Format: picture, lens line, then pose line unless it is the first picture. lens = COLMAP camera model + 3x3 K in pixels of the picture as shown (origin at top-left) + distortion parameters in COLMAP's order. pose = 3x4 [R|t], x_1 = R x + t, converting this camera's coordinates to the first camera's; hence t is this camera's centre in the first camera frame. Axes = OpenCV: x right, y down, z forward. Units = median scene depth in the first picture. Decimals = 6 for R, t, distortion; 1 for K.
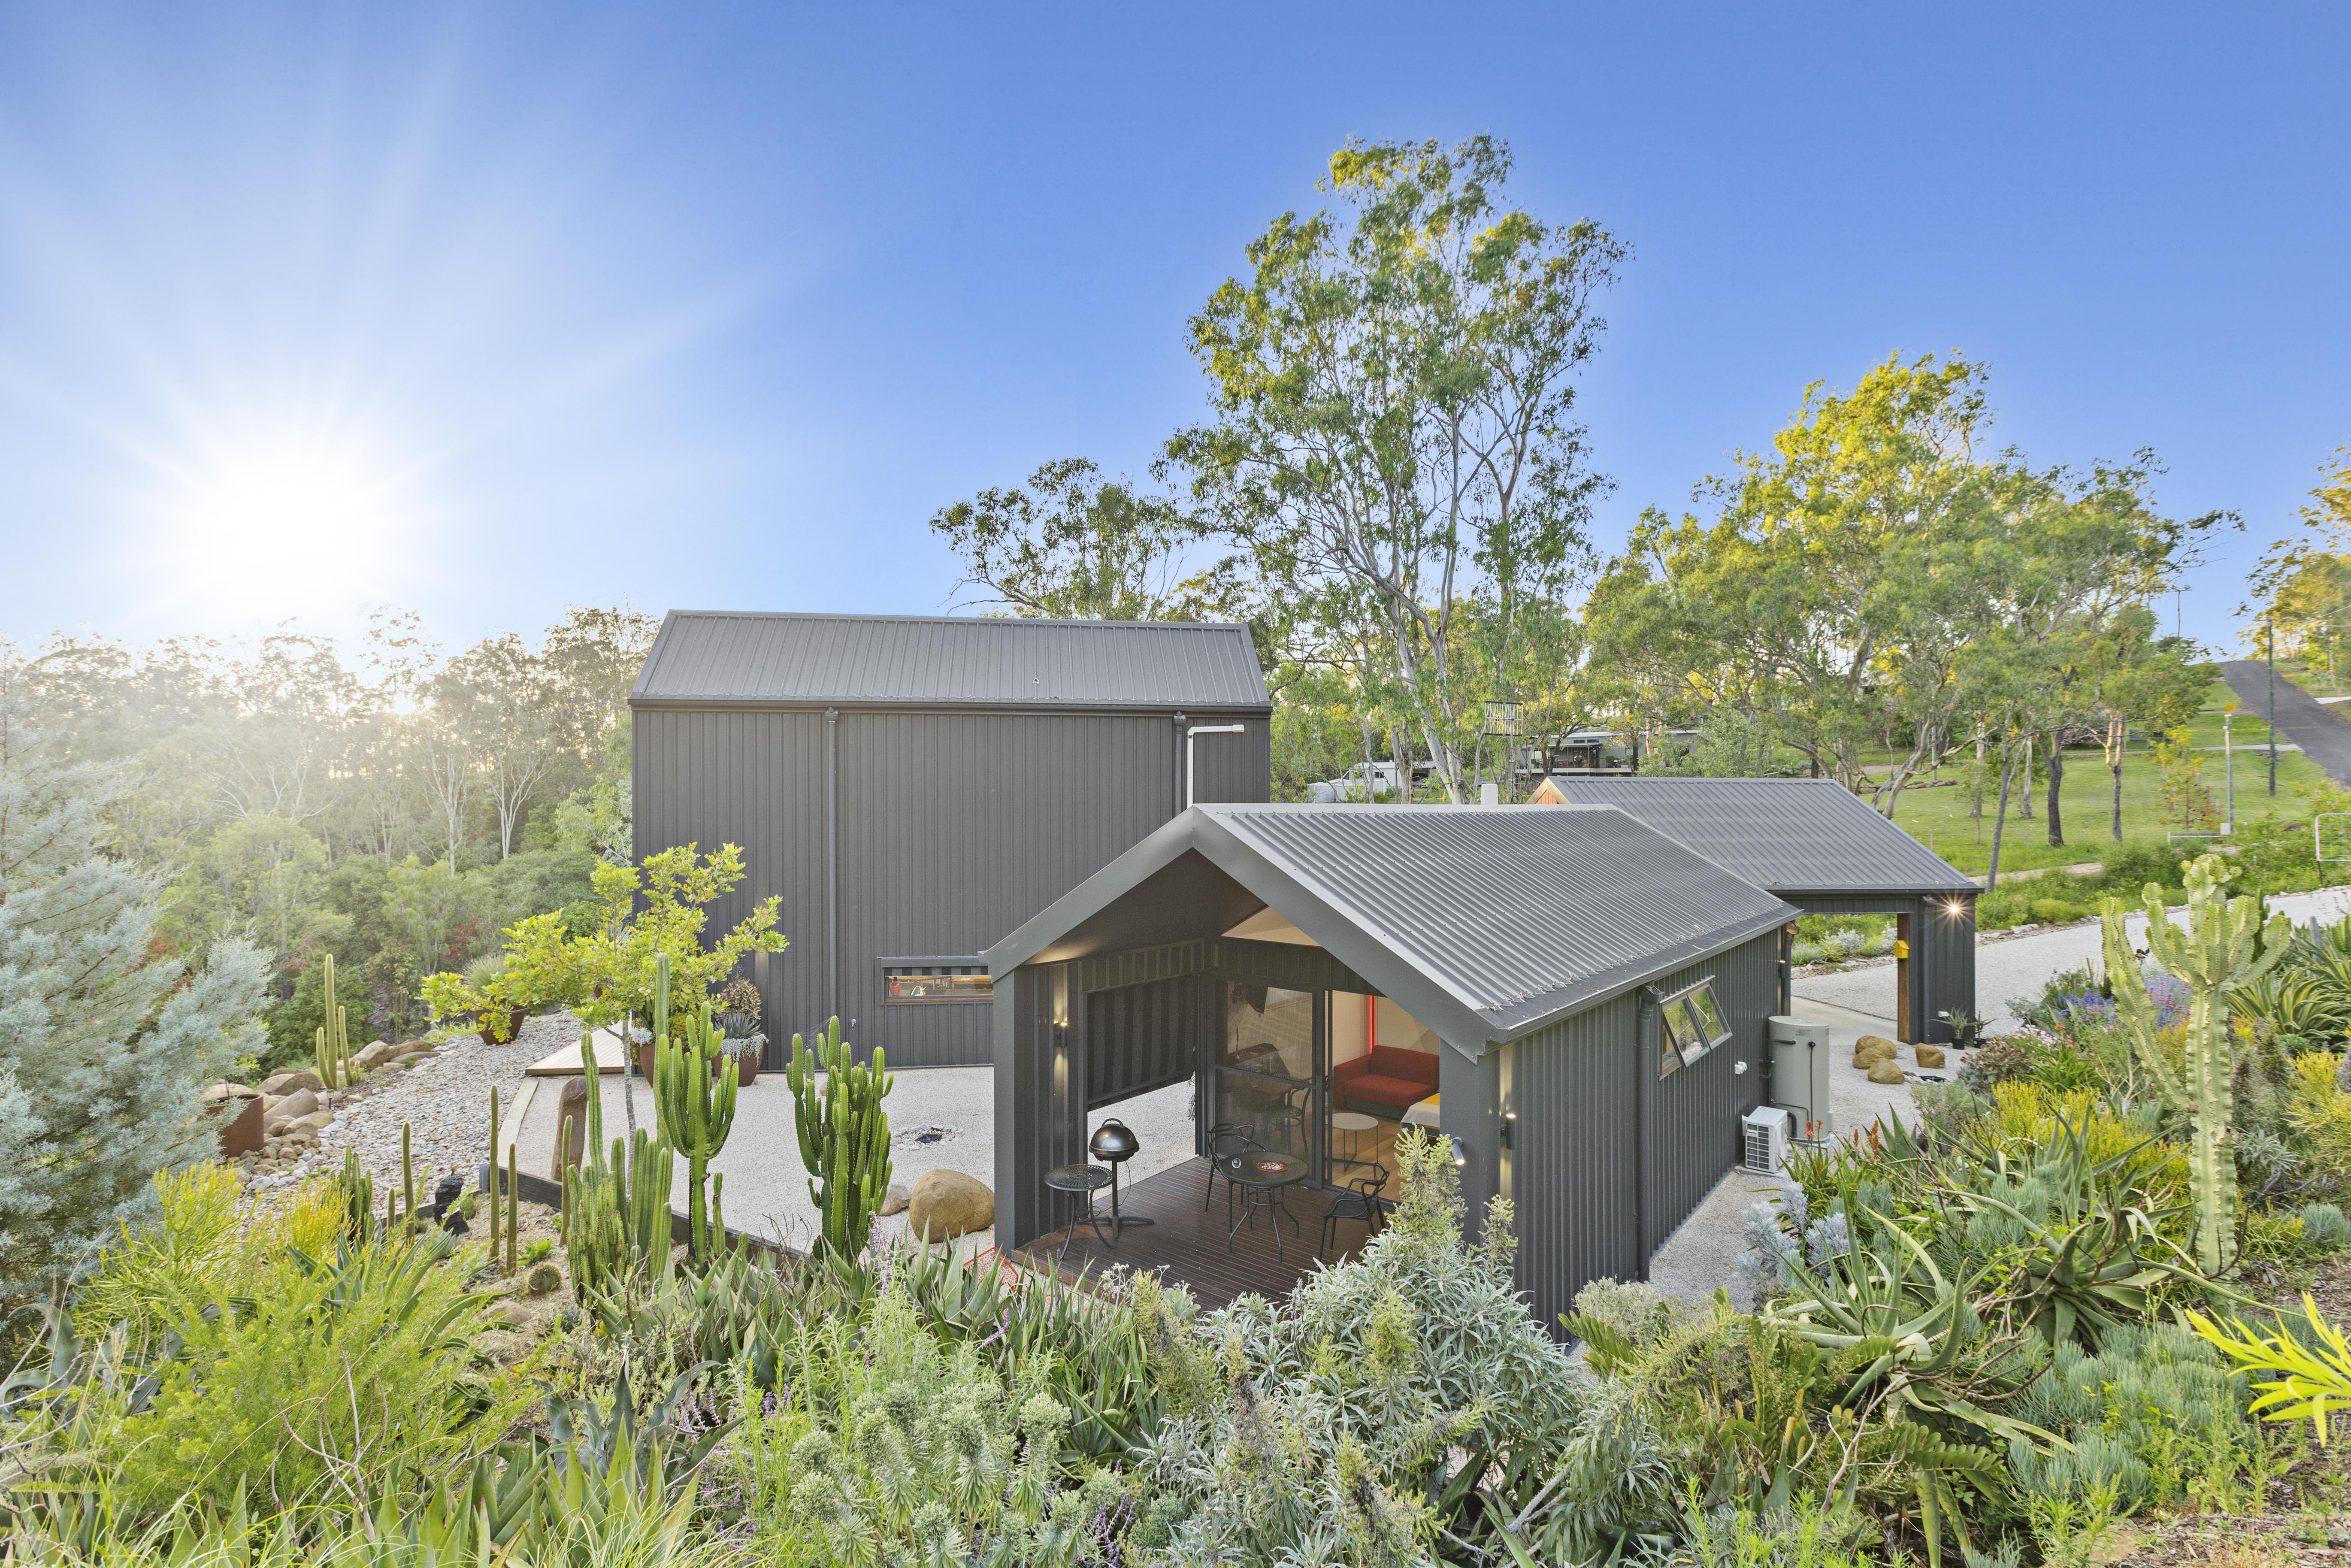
lens RADIAL K [[1092.2, 0, 1190.3], [0, 1092.2, 794.6], [0, 0, 1]] dist [-0.002075, -0.000110]
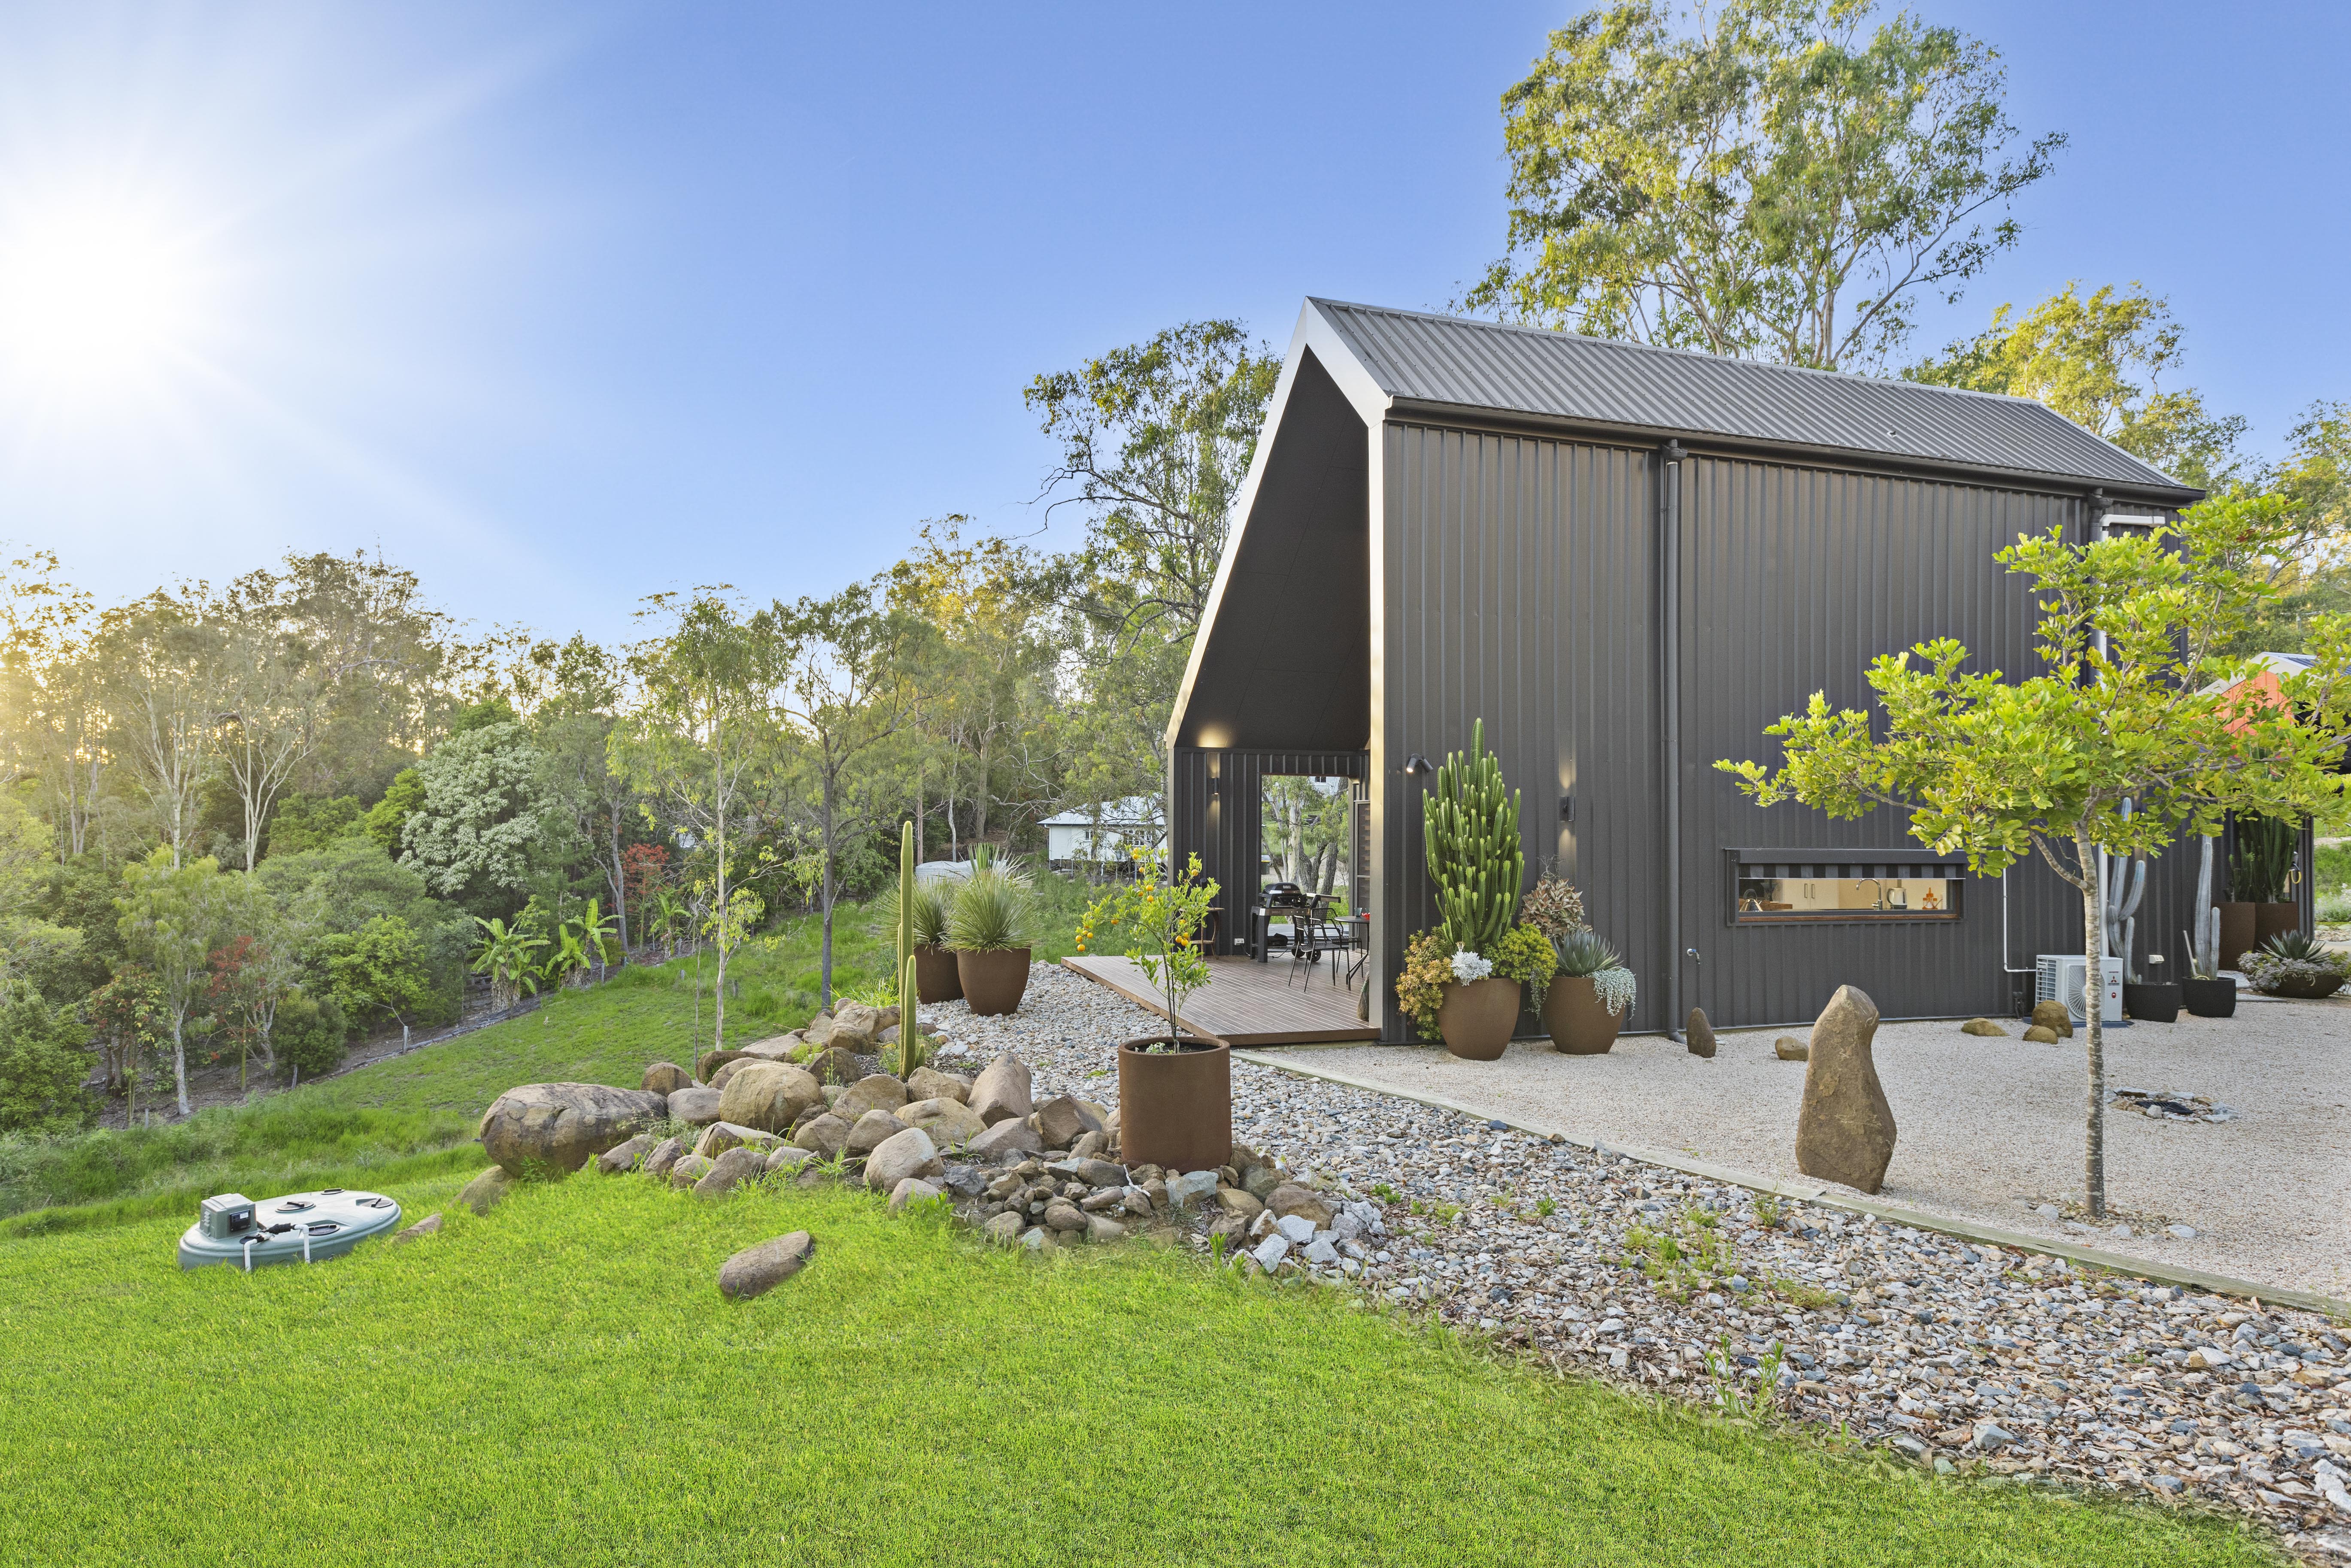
lens RADIAL K [[1257.5, 0, 1169.2], [0, 1257.5, 760.4], [0, 0, 1]] dist [-0.002630, -0.001149]
pose [[0.989278, 0.015429, 0.145226, -0.185625], [-0.008076, 0.998662, -0.051086, 0.036648], [-0.145820, 0.049365, 0.988079, 0.091359]]
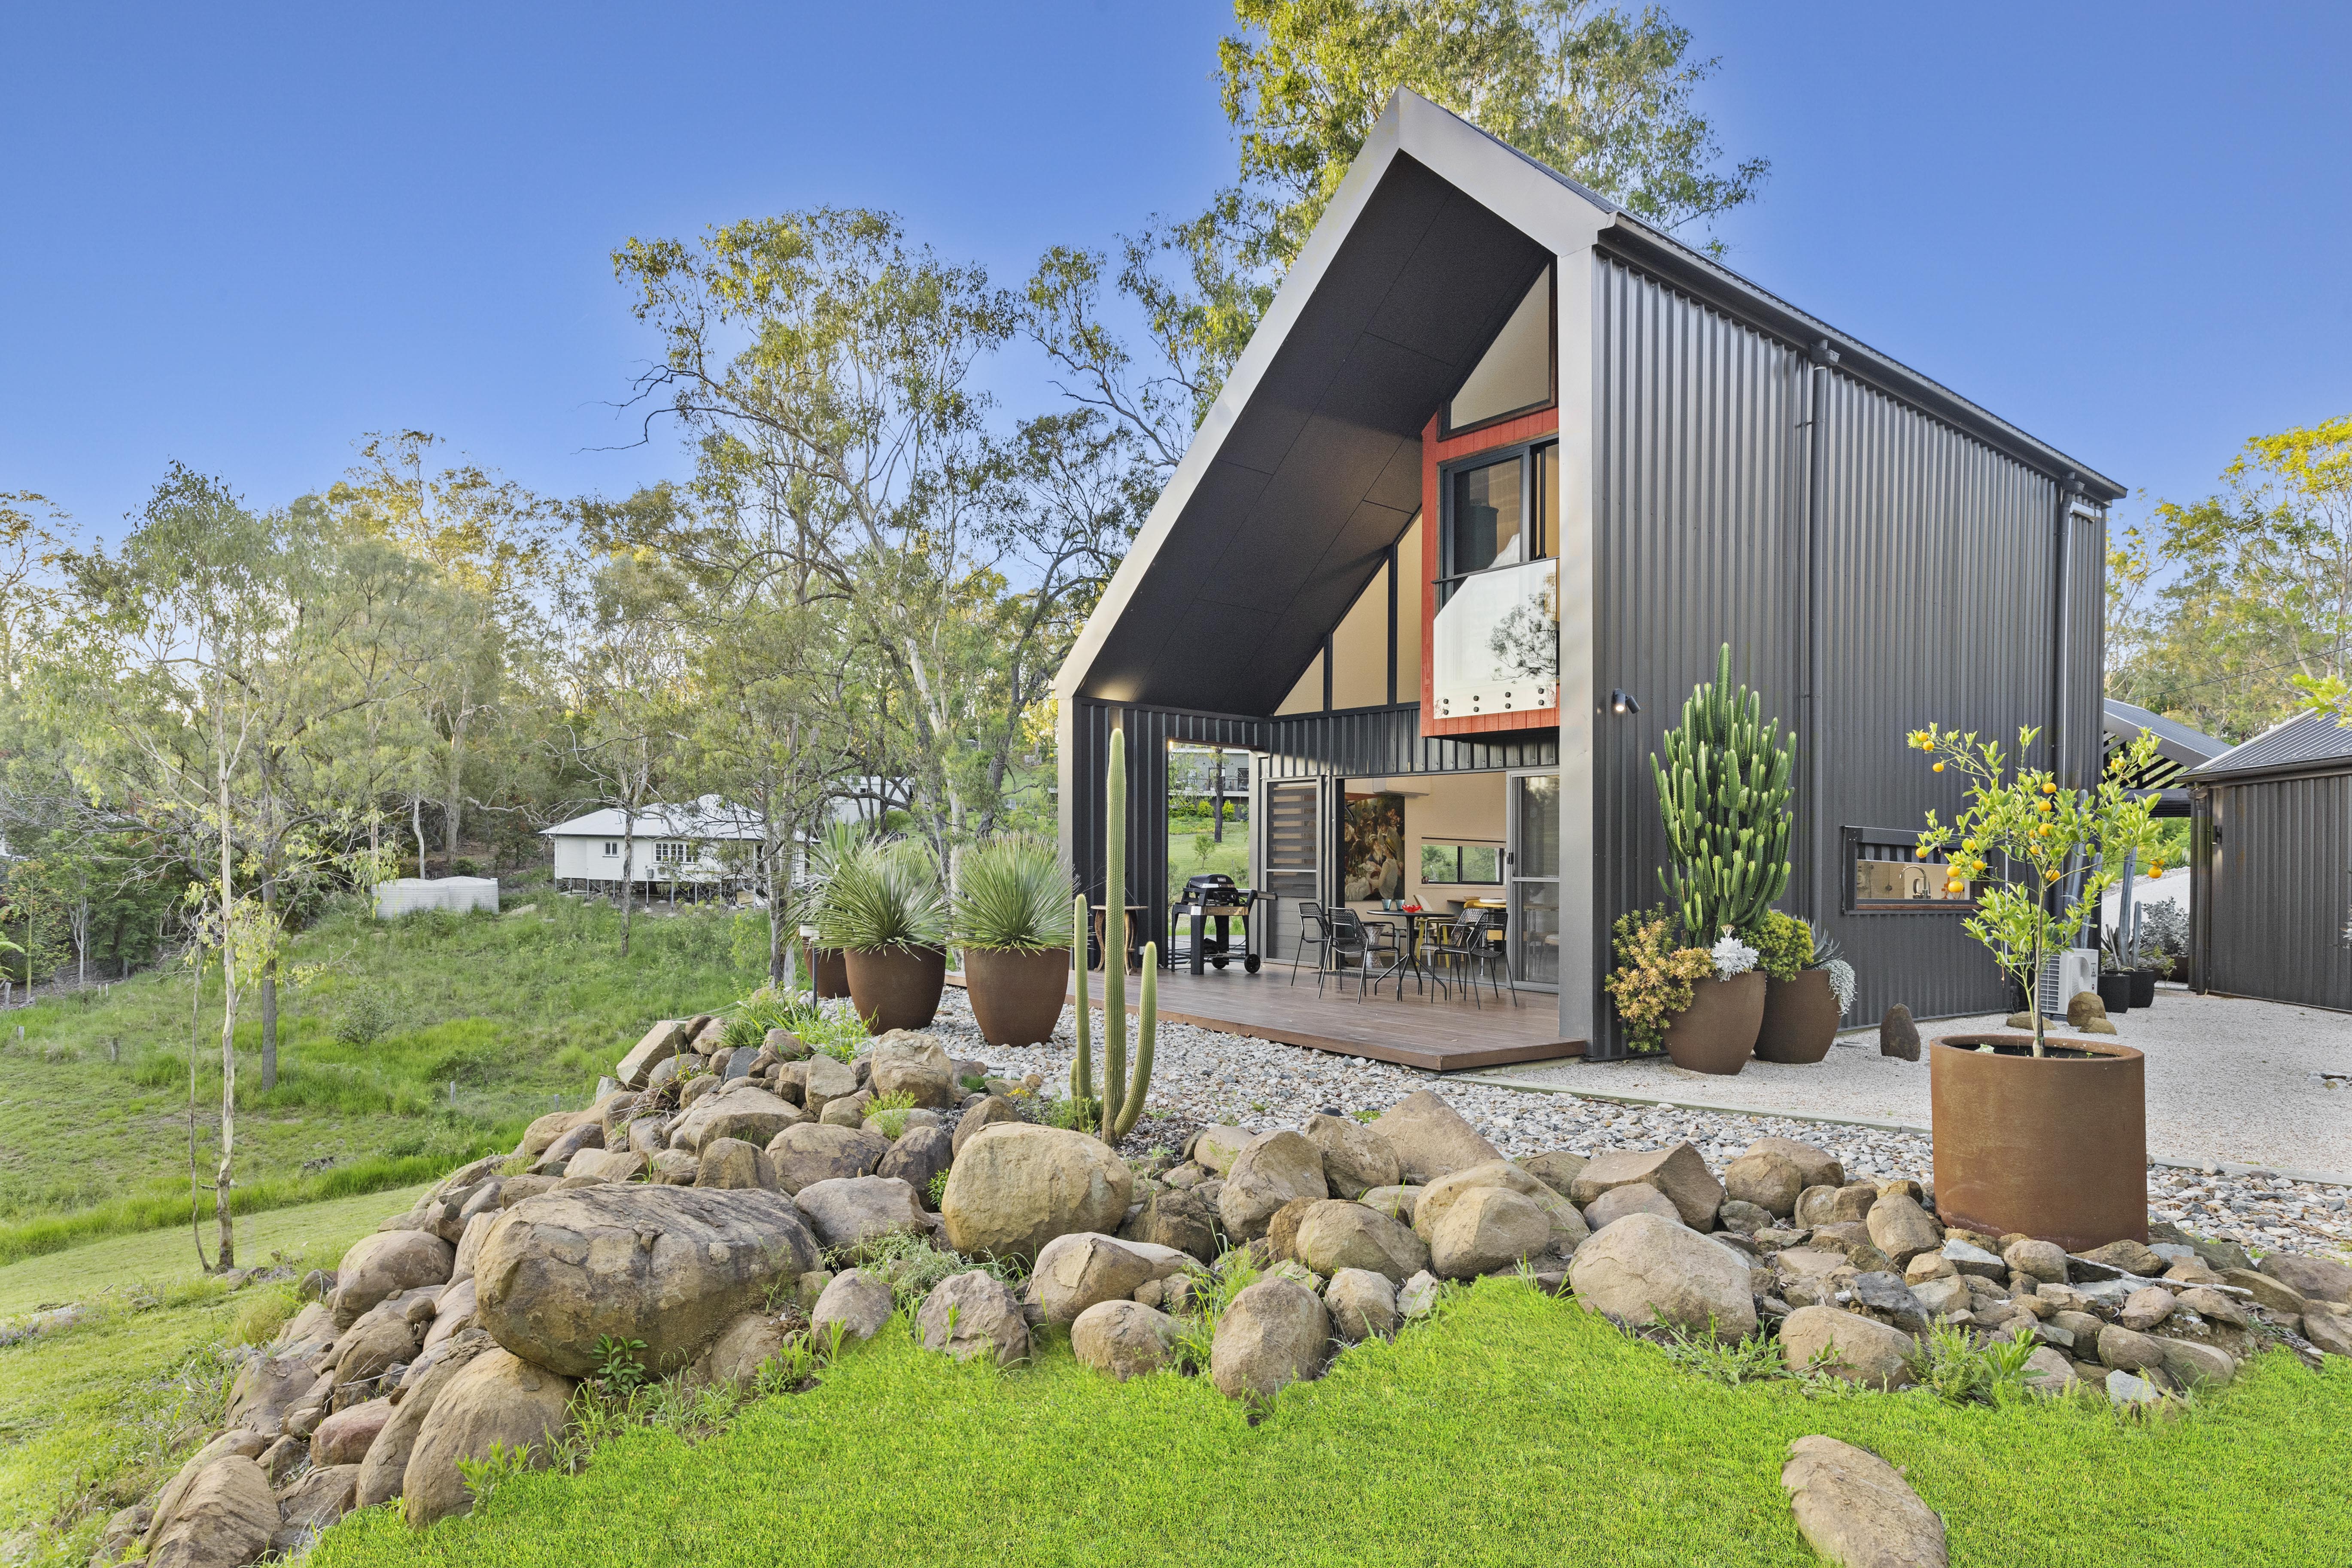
lens RADIAL K [[1375.5, 0, 1165.5], [0, 1375.5, 845.9], [0, 0, 1]] dist [0.002649, -0.004670]
pose [[0.868454, 0.024690, 0.495154, -0.245256], [-0.022955, 0.999691, -0.009587, 0.046579], [-0.495238, -0.003040, 0.868752, 0.158270]]
